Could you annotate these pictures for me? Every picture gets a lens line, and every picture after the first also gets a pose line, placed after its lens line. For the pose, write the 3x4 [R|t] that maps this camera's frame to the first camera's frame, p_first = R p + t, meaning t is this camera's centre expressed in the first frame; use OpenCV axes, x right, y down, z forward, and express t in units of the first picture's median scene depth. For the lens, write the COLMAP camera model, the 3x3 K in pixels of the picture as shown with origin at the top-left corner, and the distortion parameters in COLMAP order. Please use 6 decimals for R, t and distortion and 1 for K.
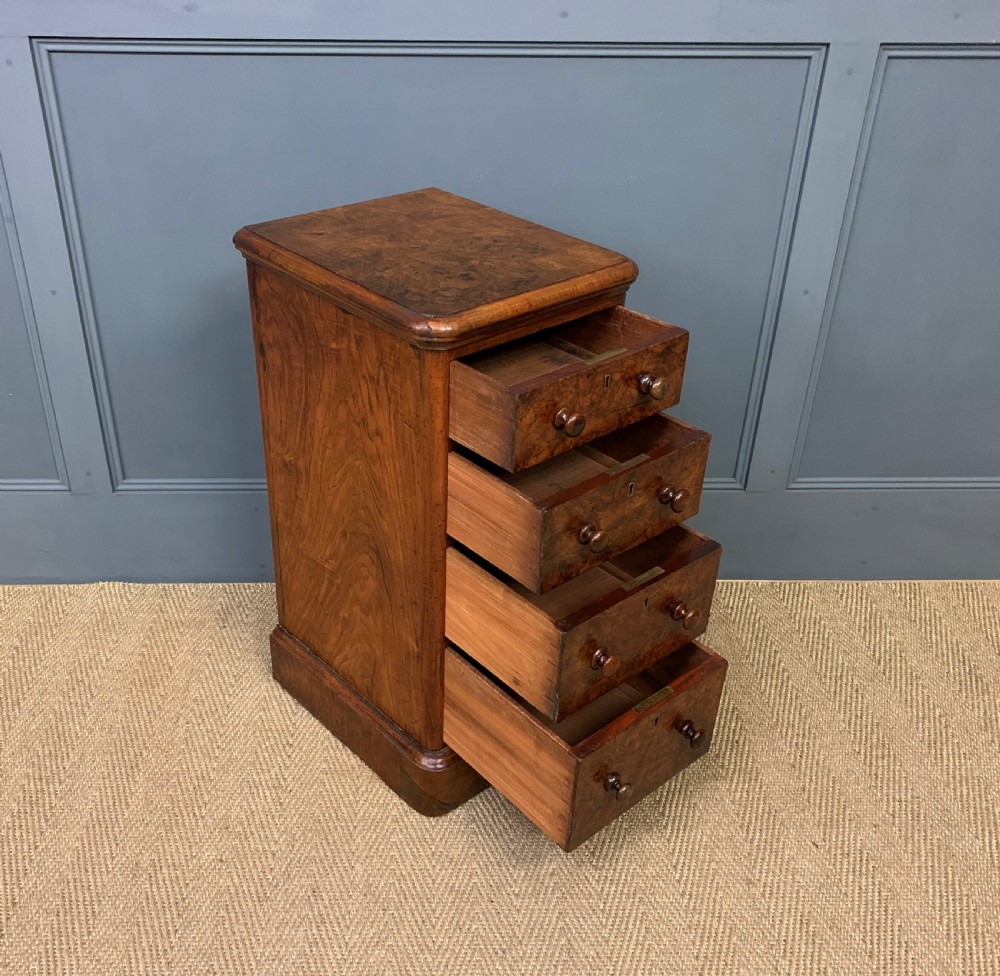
lens RADIAL K [[1070.2, 0, 457.4], [0, 1070.2, 510.0], [0, 0, 1]] dist [0.066533, 0.000000]
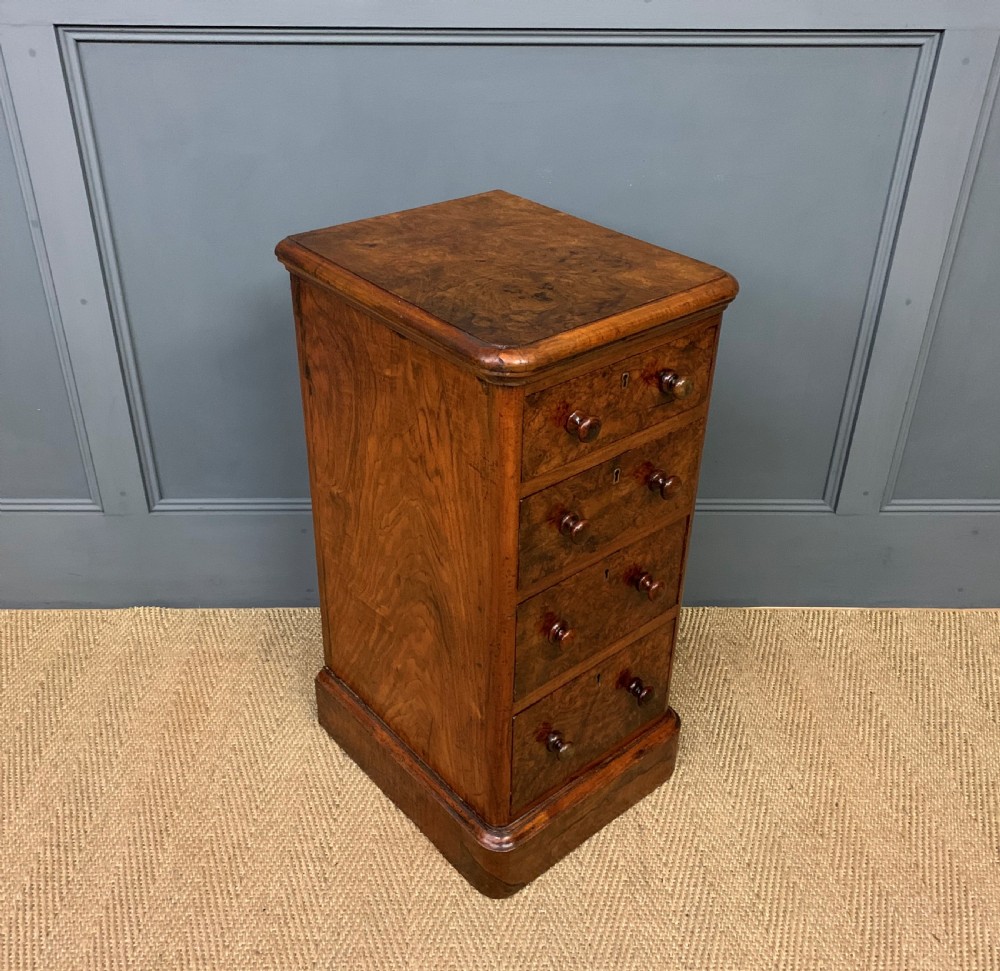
lens RADIAL K [[1027.9, 0, 487.6], [0, 1027.9, 463.7], [0, 0, 1]] dist [0.056946, 0.000000]
pose [[0.999873, 0.002595, -0.015731, -0.018179], [-0.002848, 0.999866, -0.016090, -0.057936], [0.015687, 0.016133, 0.999747, 0.145092]]
